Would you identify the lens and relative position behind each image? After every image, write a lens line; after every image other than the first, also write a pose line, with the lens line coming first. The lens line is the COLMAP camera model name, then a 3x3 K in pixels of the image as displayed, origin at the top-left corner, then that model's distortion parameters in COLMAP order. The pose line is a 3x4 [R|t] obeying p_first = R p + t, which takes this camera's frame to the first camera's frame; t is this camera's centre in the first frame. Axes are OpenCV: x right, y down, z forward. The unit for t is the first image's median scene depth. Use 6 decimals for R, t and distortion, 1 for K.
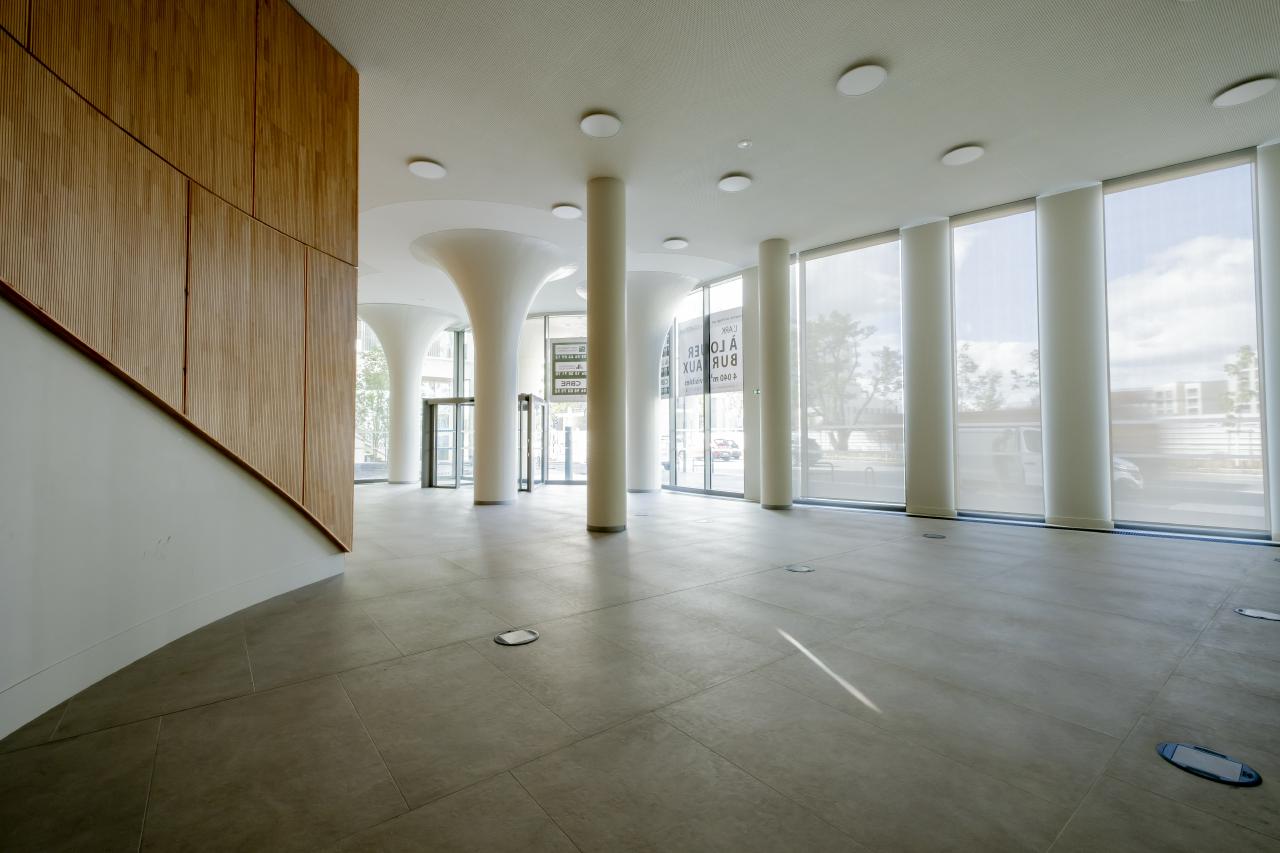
lens RADIAL K [[549.7, 0, 643.7], [0, 549.7, 420.6], [0, 0, 1]] dist [0.002285, 0.000293]
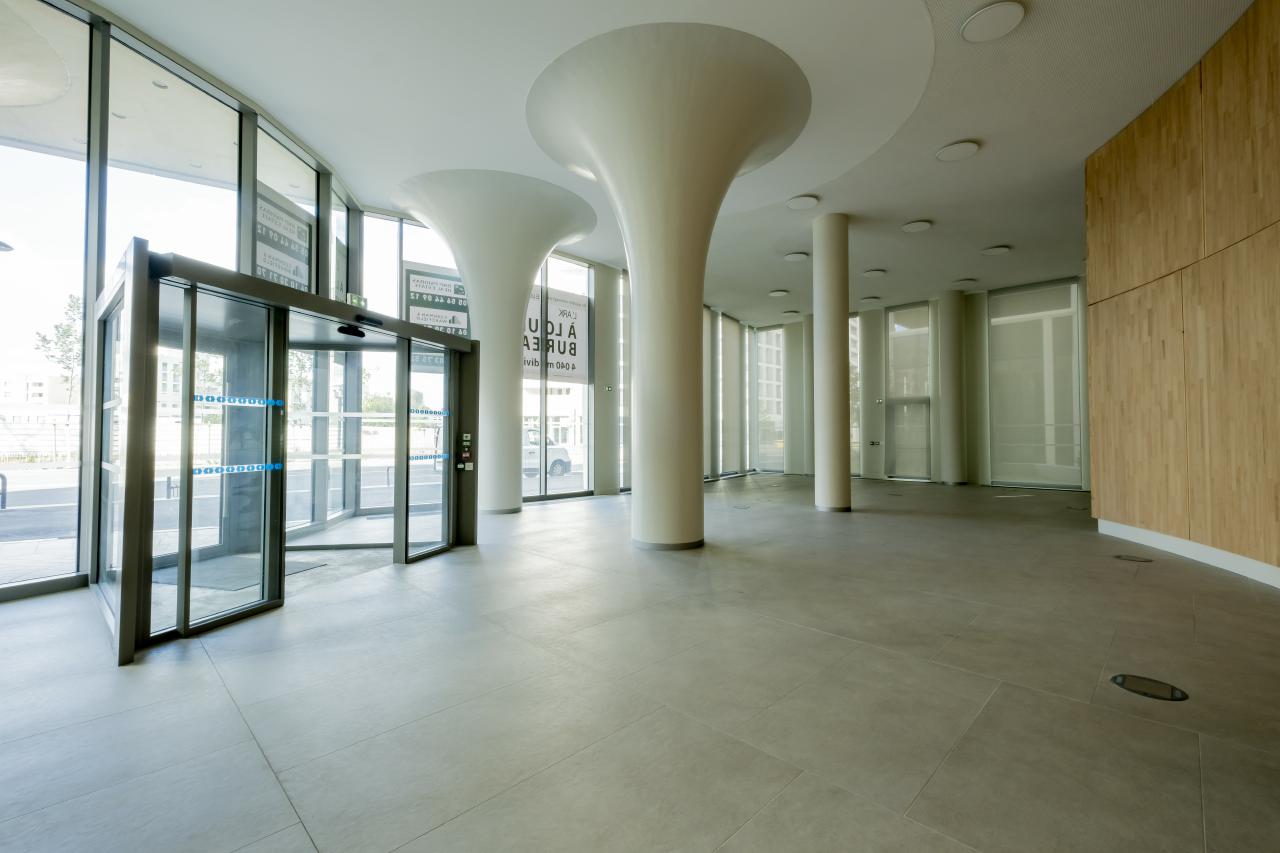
lens RADIAL K [[549.7, 0, 643.7], [0, 549.7, 420.6], [0, 0, 1]] dist [0.002285, 0.000293]
pose [[0.325532, 0.035467, 0.944866, -0.666601], [-0.069646, 0.997481, -0.013447, 0.015150], [-0.942962, -0.061429, 0.327182, 0.568961]]
